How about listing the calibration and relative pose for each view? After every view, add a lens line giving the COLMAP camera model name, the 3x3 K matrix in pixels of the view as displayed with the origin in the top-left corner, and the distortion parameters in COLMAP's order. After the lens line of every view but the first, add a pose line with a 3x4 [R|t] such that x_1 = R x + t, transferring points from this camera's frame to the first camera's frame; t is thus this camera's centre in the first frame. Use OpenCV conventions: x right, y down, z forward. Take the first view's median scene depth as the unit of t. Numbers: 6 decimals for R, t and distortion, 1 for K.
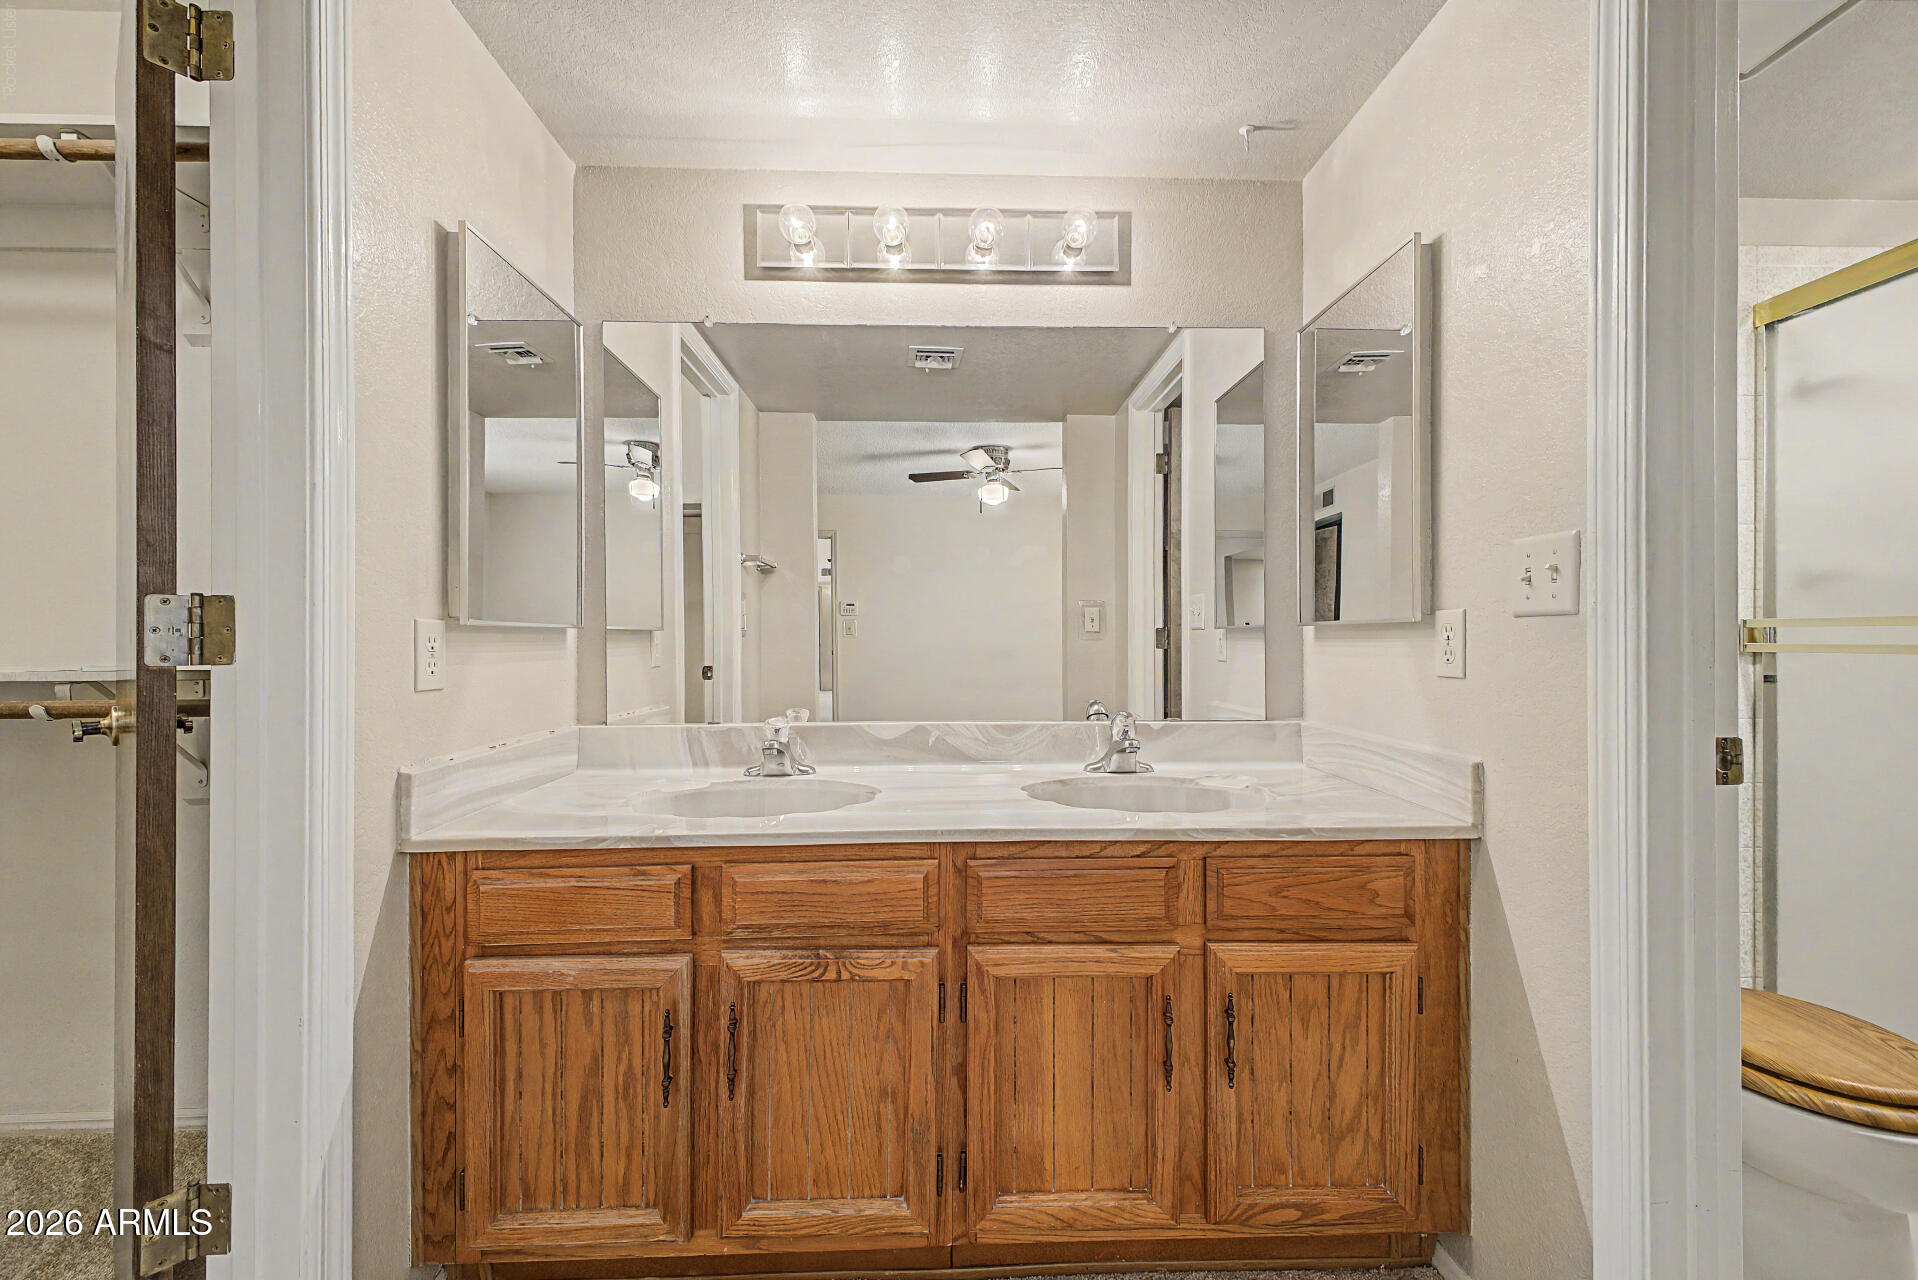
lens RADIAL K [[753.8, 0, 958.6], [0, 753.8, 635.9], [0, 0, 1]] dist [0.016437, -0.000414]
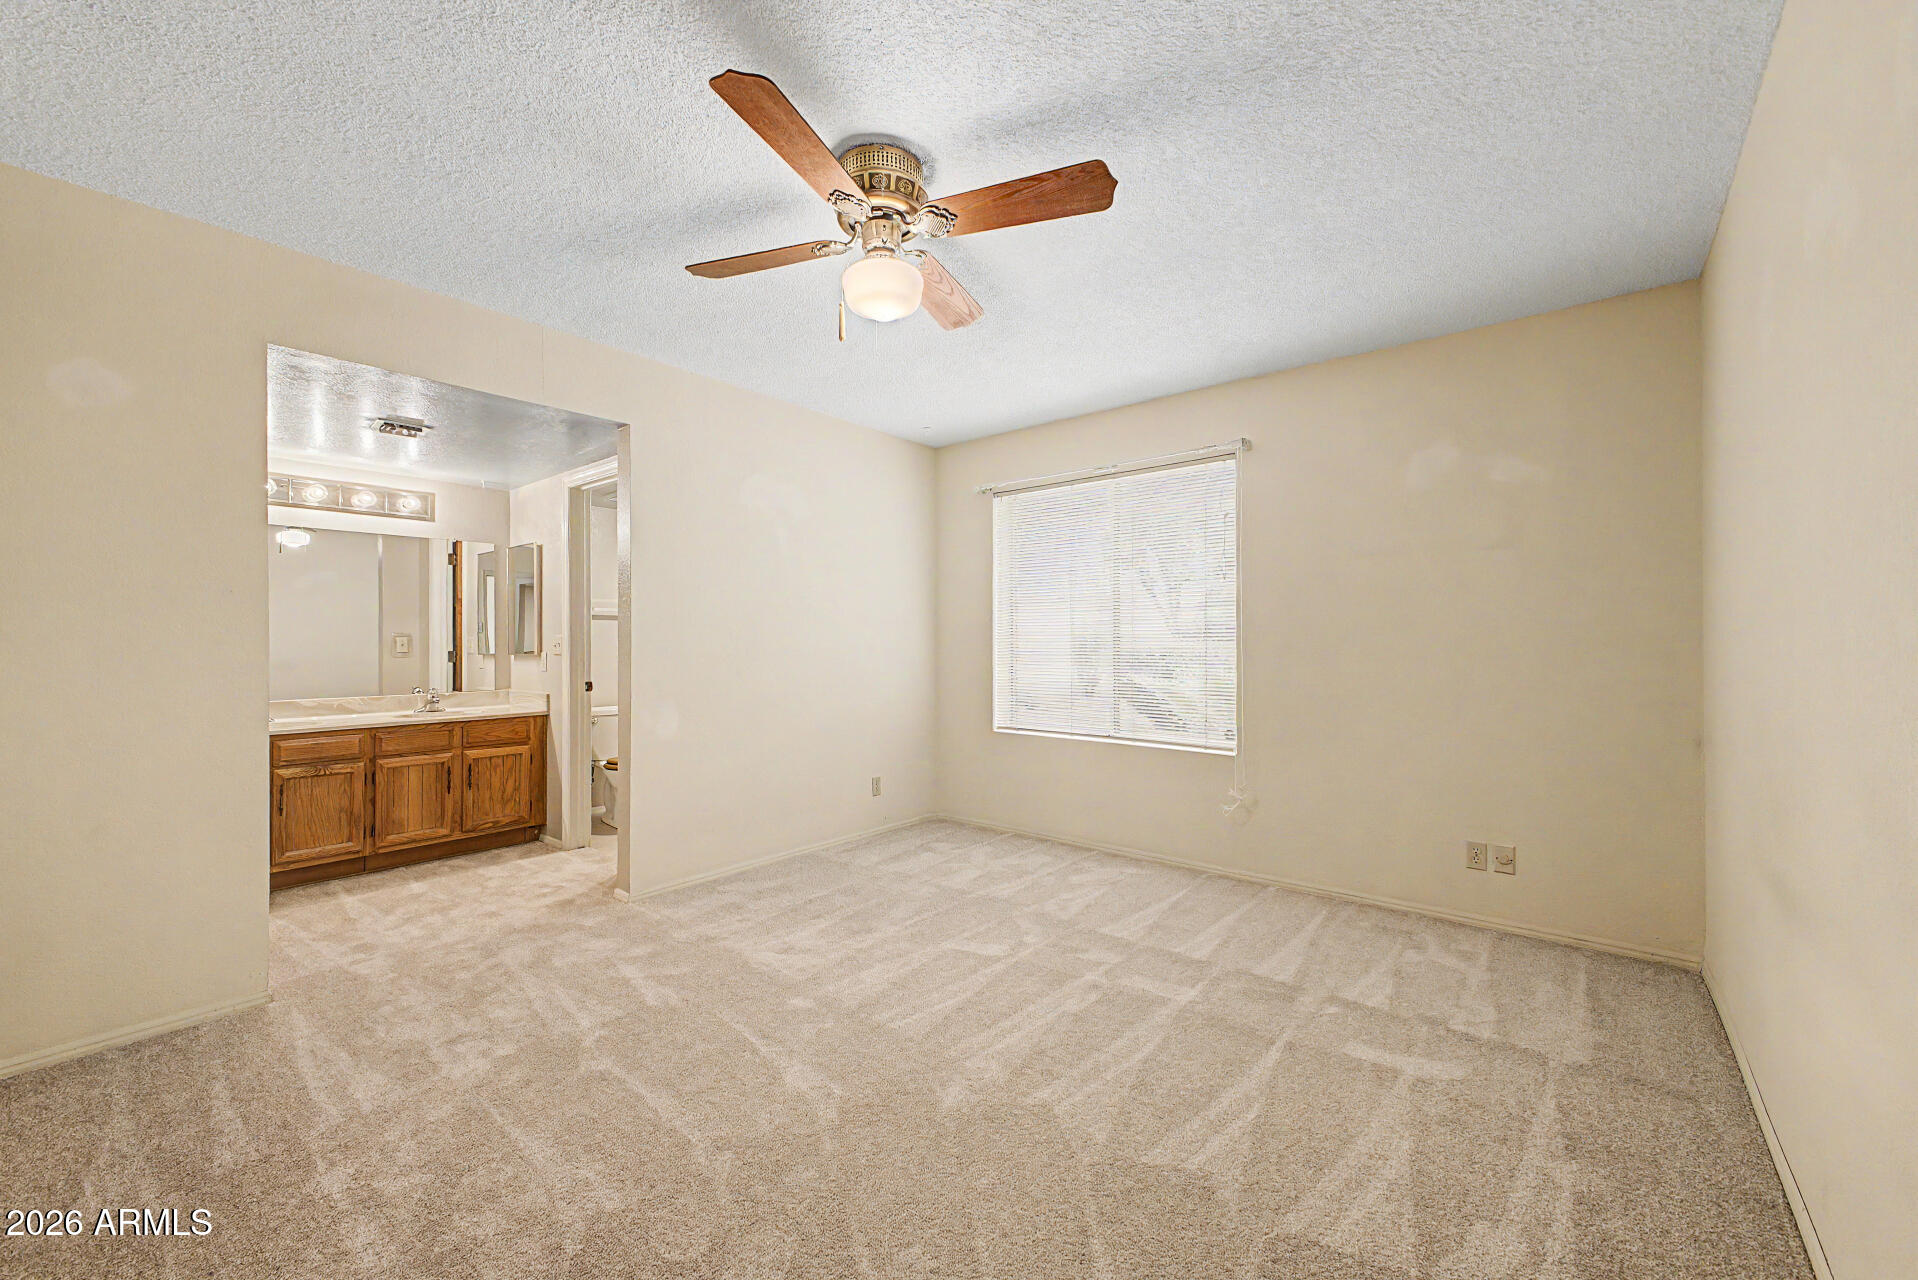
lens RADIAL K [[753.8, 0, 949.1], [0, 753.8, 635.0], [0, 0, 1]] dist [0.016437, -0.000414]
pose [[0.670480, 0.002847, 0.741922, -0.748549], [0.002777, 0.999976, -0.006347, -0.090138], [-0.741922, 0.006316, 0.670456, -2.941979]]
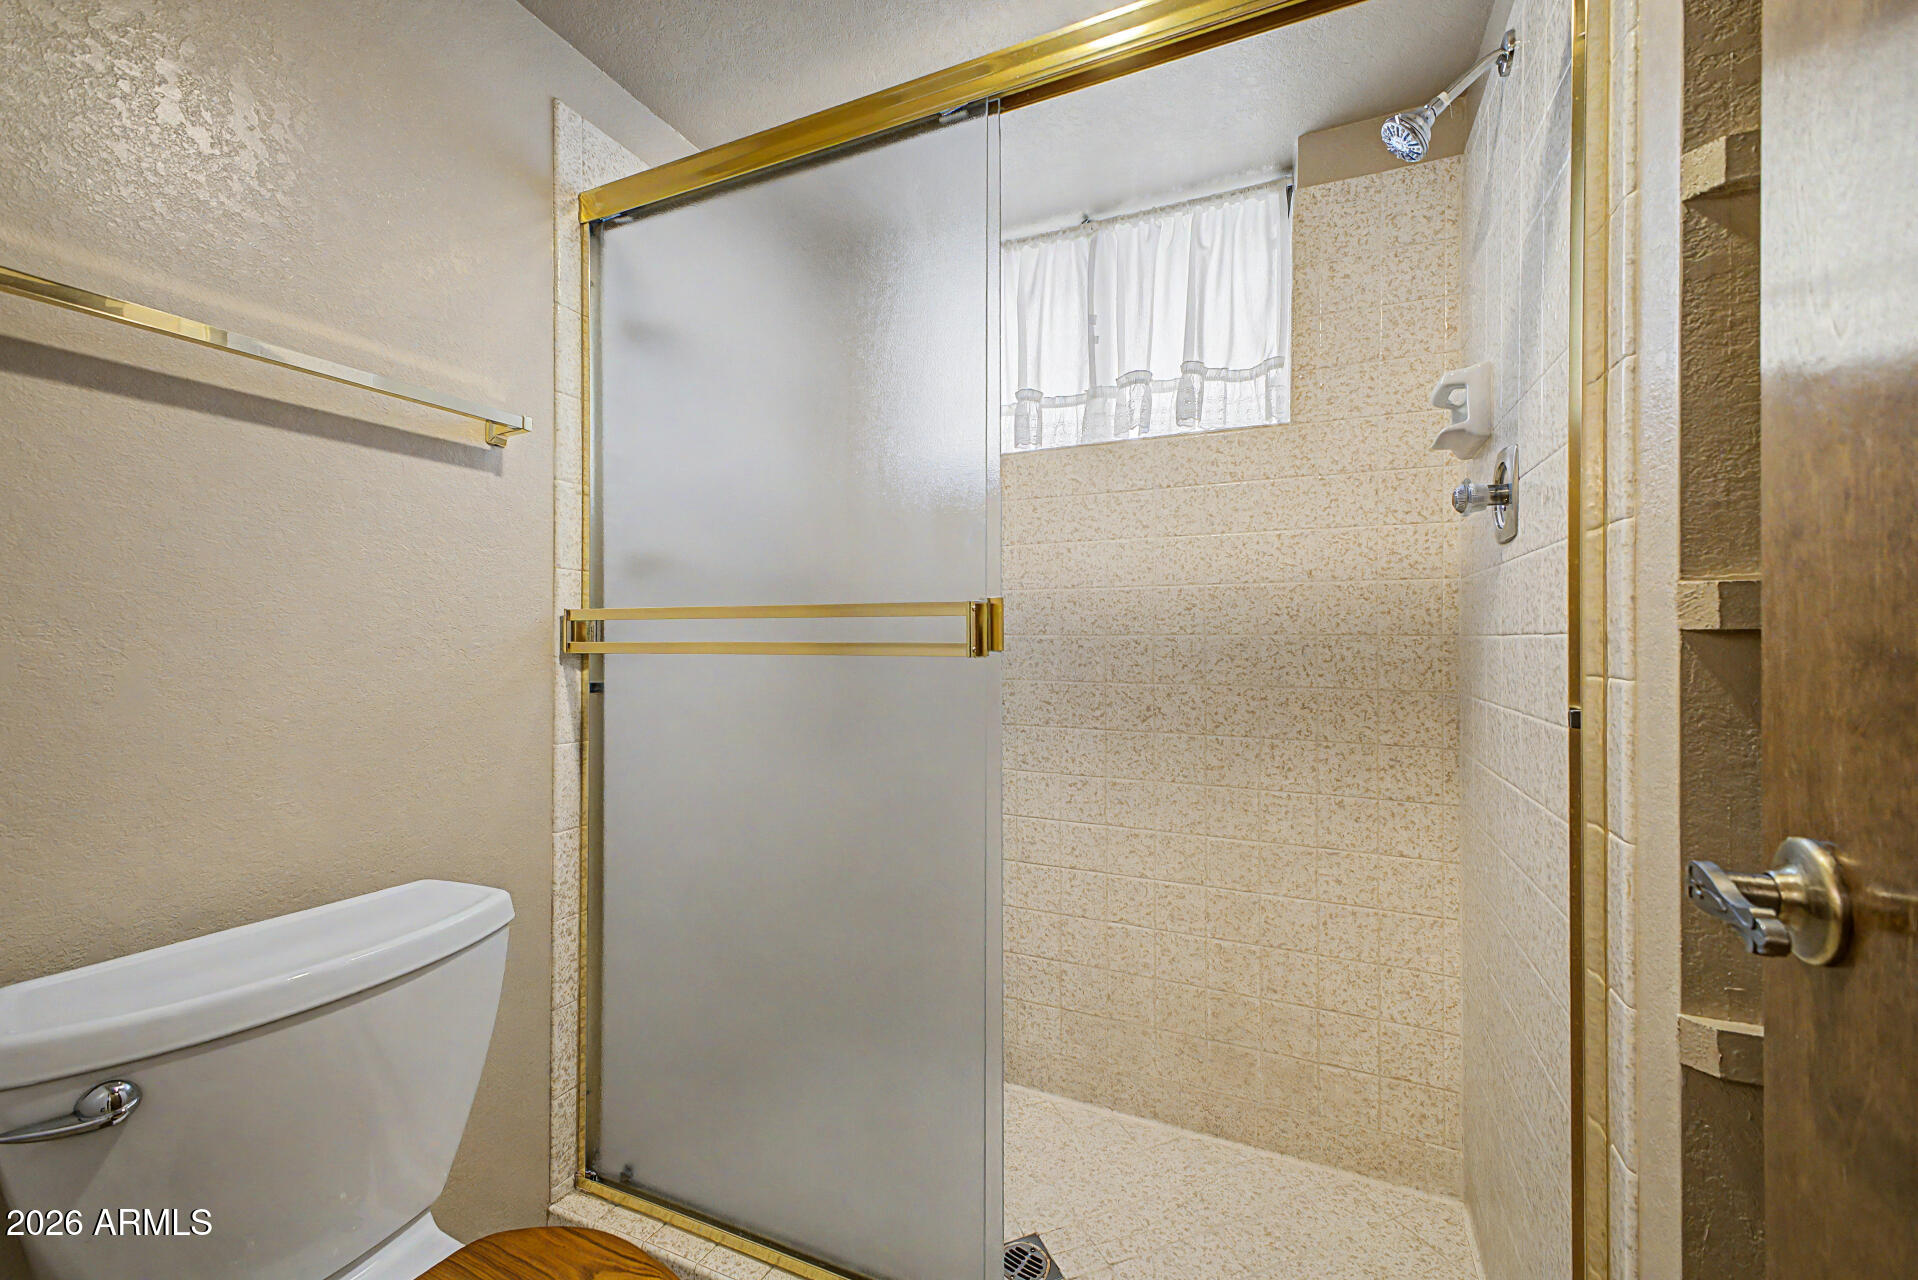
lens RADIAL K [[753.8, 0, 968.1], [0, 753.8, 638.3], [0, 0, 1]] dist [0.016437, -0.000414]
pose [[0.454173, -0.000206, 0.890913, 0.418695], [-0.001539, 0.999998, 0.001015, 0.003727], [-0.890912, -0.001832, 0.454172, 0.247174]]
